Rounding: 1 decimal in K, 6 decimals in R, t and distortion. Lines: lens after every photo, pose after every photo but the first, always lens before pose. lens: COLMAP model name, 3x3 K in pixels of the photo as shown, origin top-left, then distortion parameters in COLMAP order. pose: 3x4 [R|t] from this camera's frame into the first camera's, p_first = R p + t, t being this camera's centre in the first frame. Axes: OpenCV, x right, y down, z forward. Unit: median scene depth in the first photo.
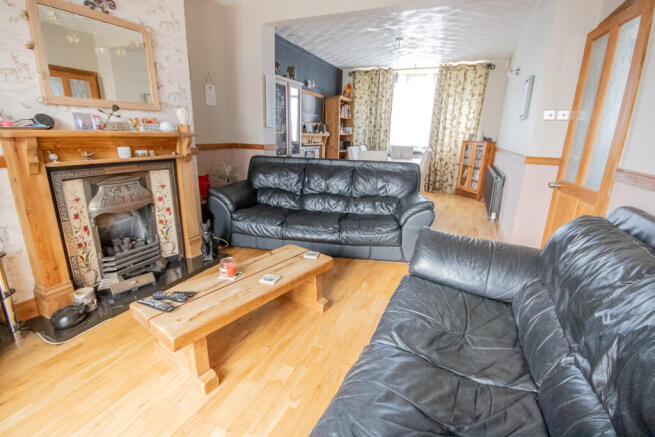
lens RADIAL K [[304.8, 0, 327.9], [0, 304.8, 219.1], [0, 0, 1]] dist [-0.005916, -0.004031]
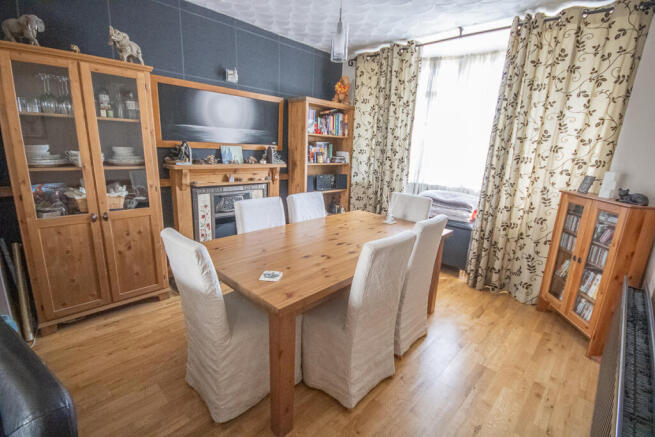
lens RADIAL K [[304.8, 0, 325.9], [0, 304.8, 219.3], [0, 0, 1]] dist [-0.005916, -0.004031]
pose [[0.940449, 0.092267, -0.327172, 0.273796], [-0.108175, 0.993657, -0.030724, -0.168969], [0.322262, 0.064286, 0.944465, 0.497768]]
